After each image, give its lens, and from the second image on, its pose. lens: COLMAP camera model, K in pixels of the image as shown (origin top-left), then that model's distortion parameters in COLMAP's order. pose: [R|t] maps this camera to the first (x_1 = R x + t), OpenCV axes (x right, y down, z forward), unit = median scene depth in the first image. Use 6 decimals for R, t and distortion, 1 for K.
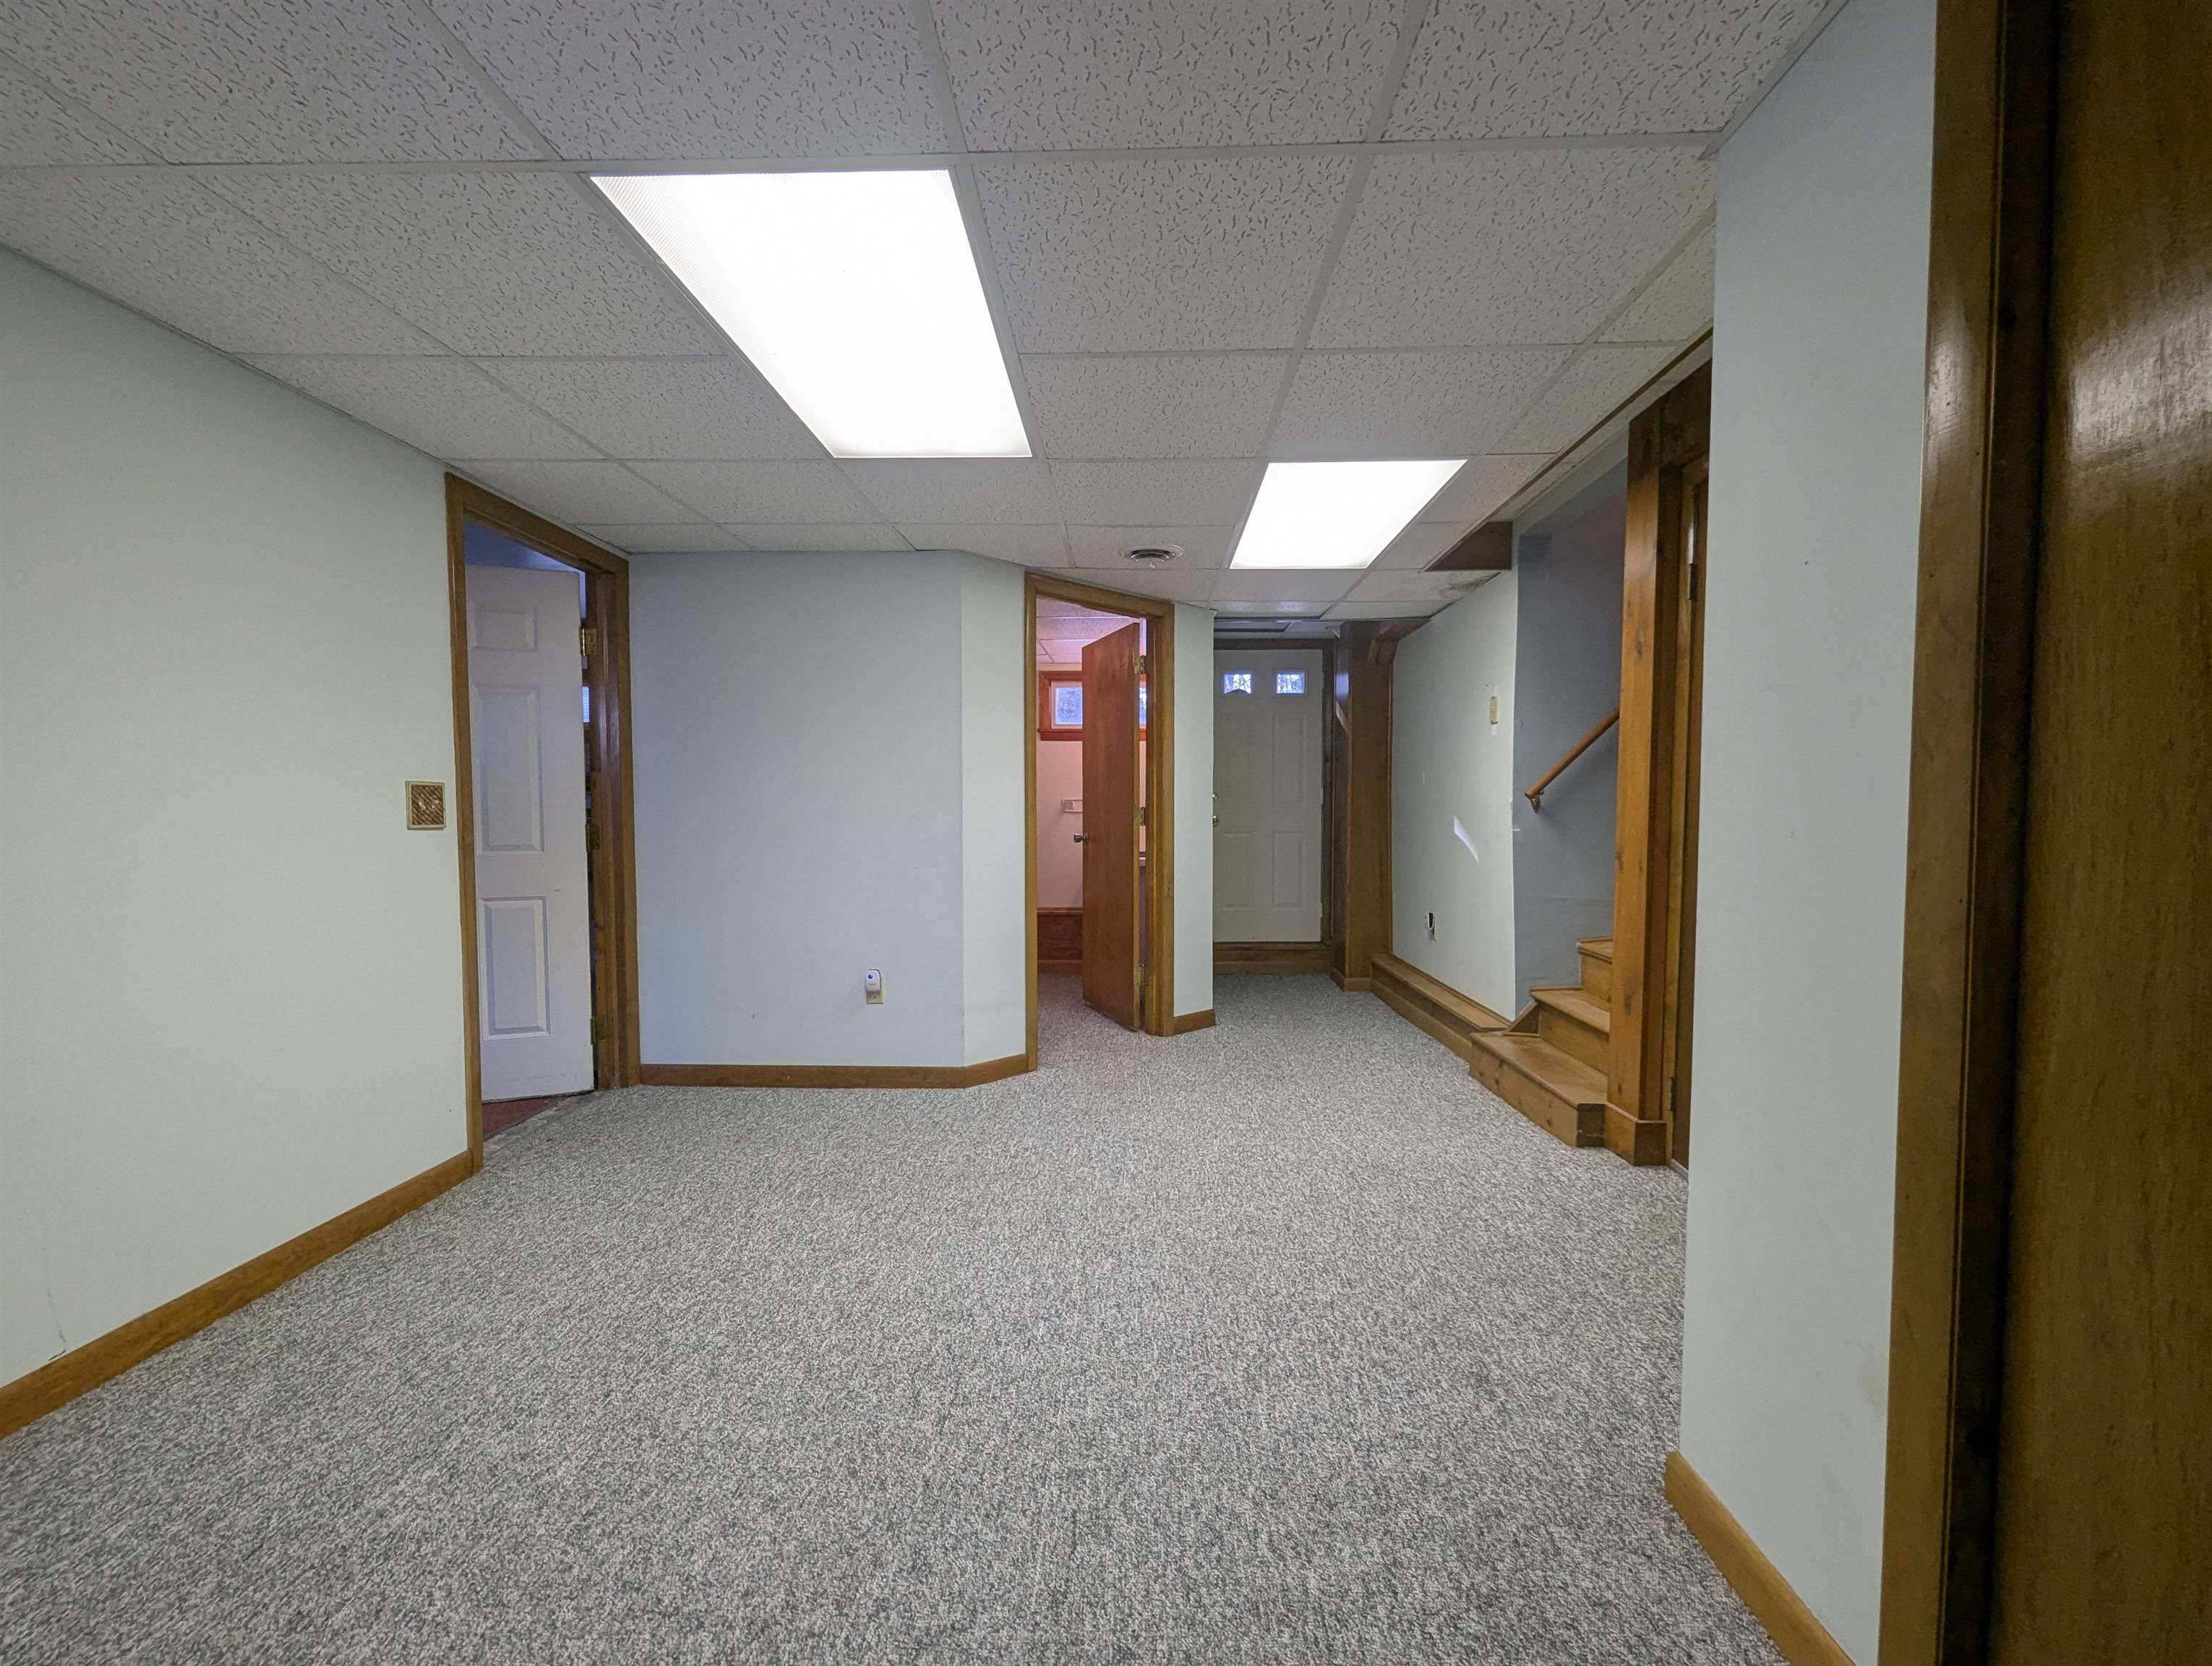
lens RADIAL K [[920.9, 0, 1121.3], [0, 920.9, 840.7], [0, 0, 1]] dist [-0.003769, 0.000484]
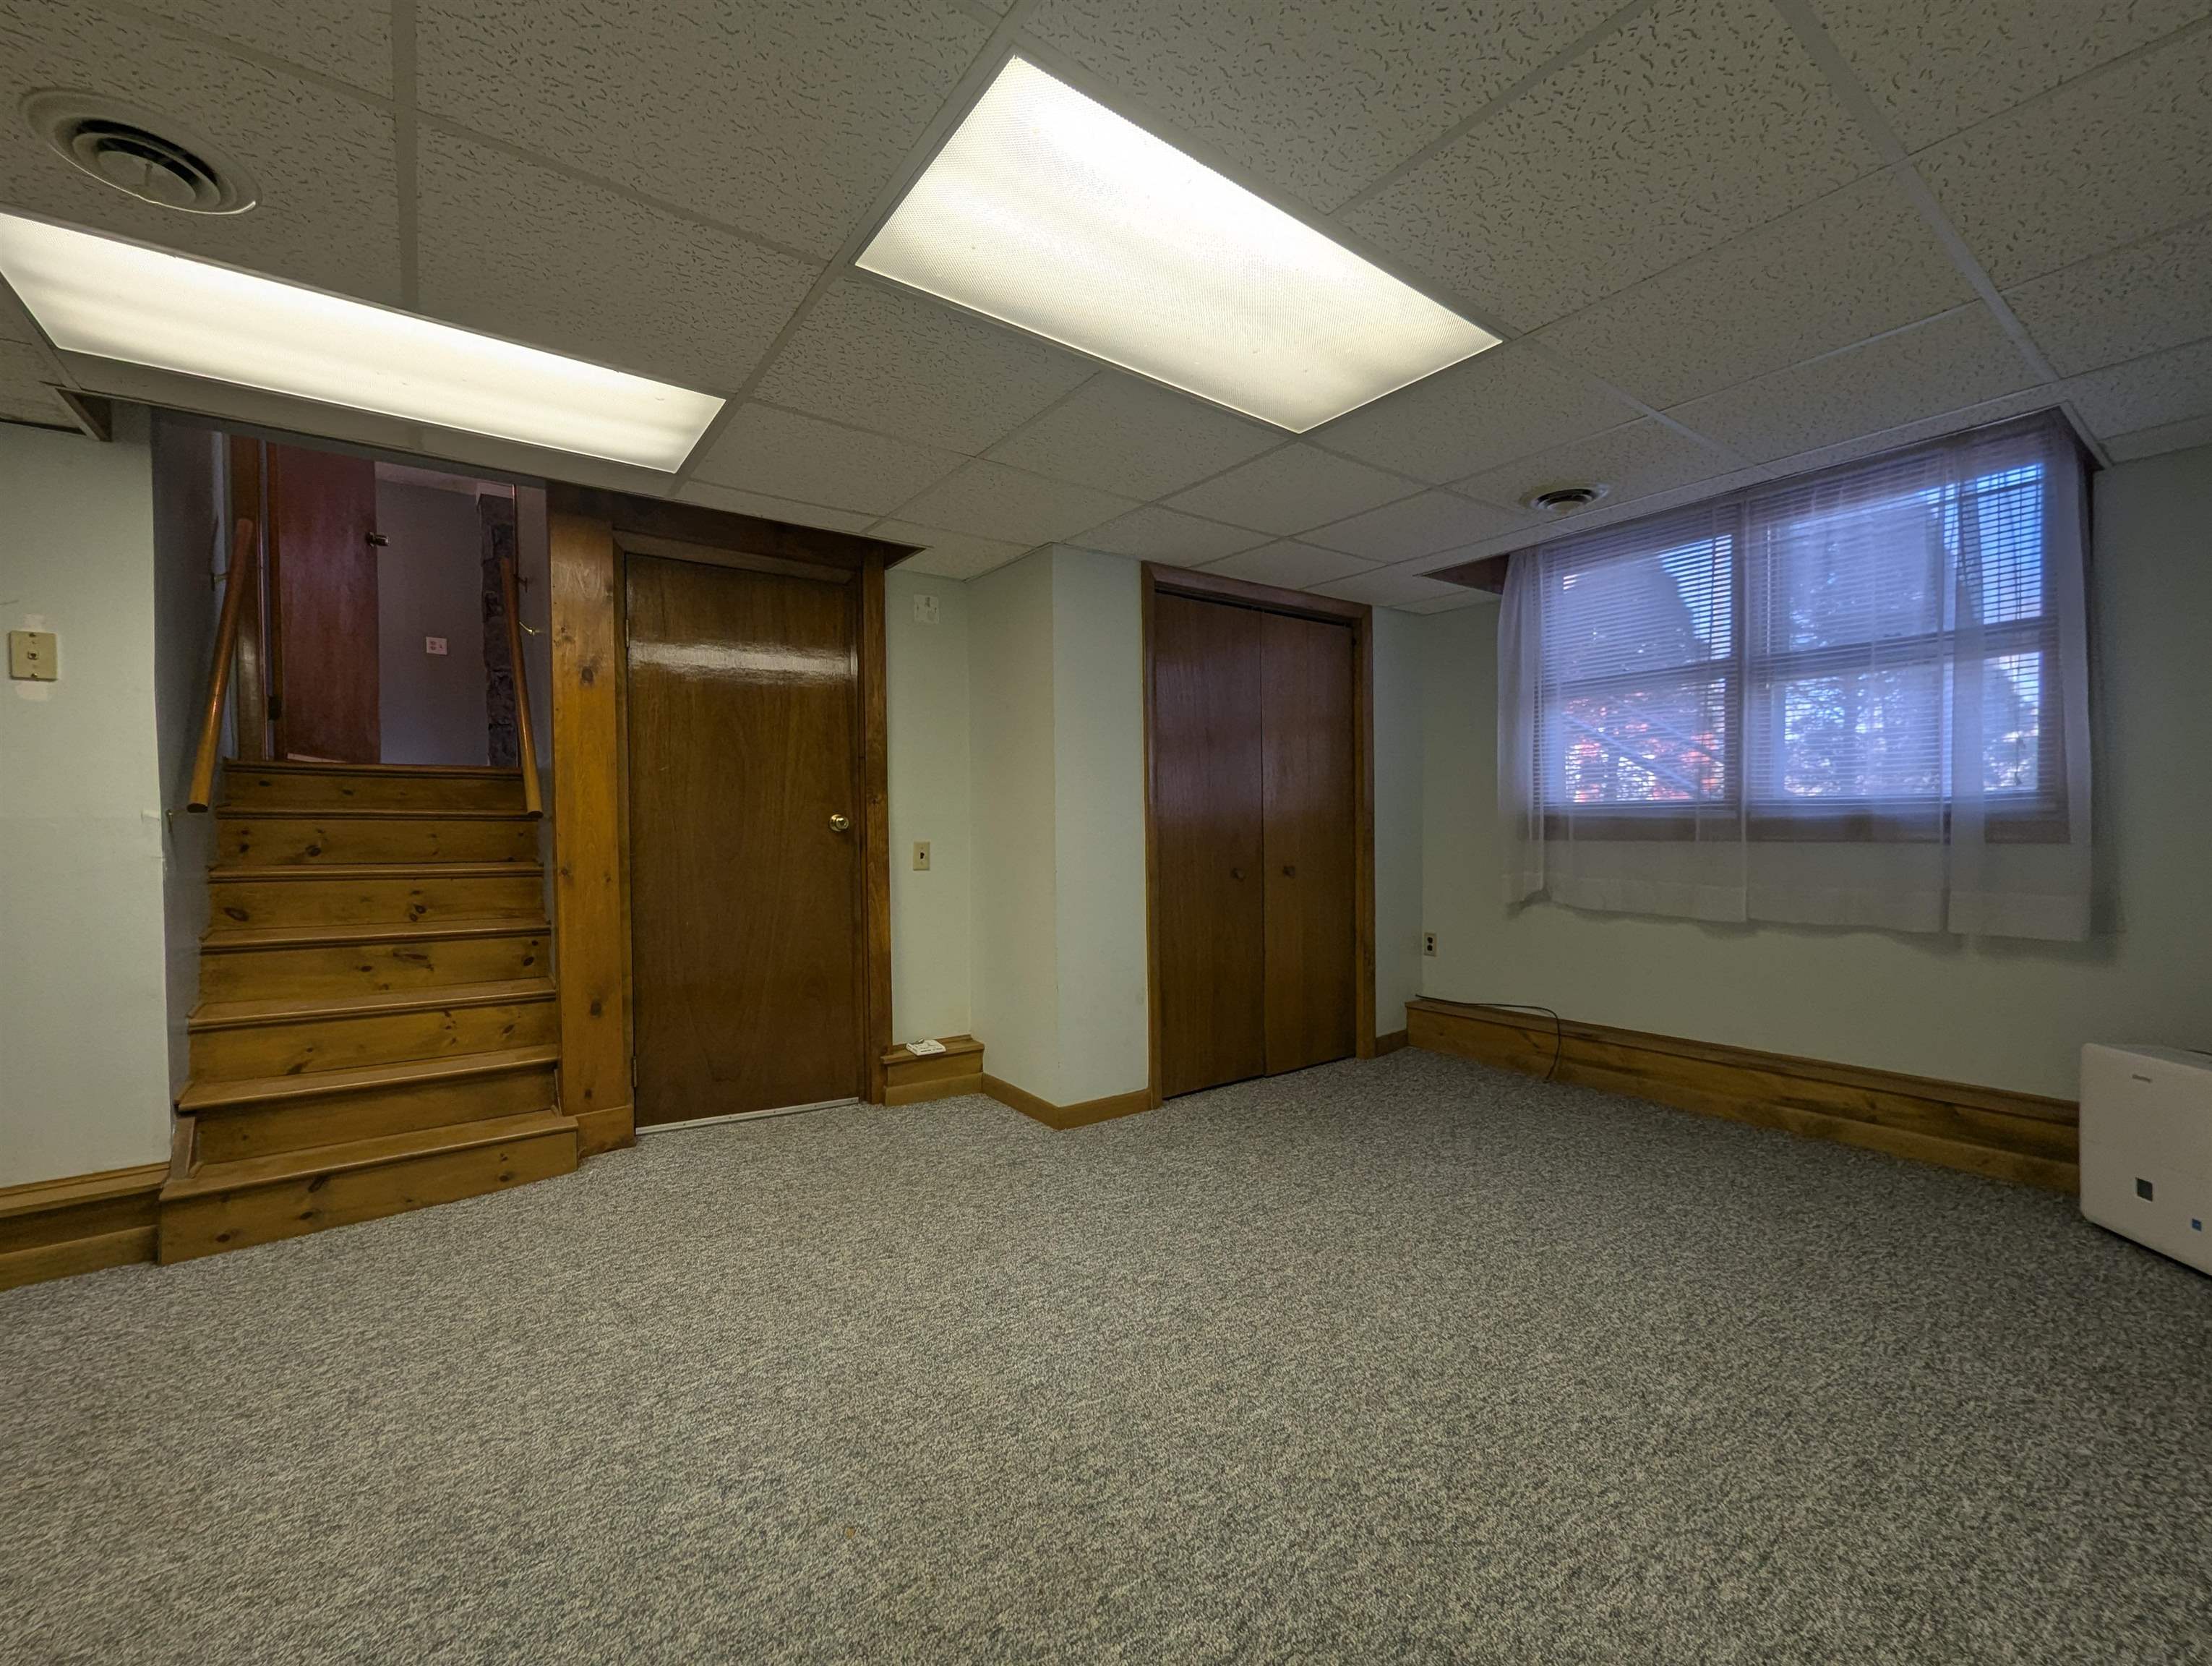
lens RADIAL K [[920.9, 0, 1118.4], [0, 920.9, 835.5], [0, 0, 1]] dist [-0.003769, 0.000484]
pose [[-0.615868, 0.001223, 0.787849, -0.943722], [0.035893, 0.999004, 0.026507, -0.042269], [-0.787032, 0.044603, -0.615298, 1.678481]]
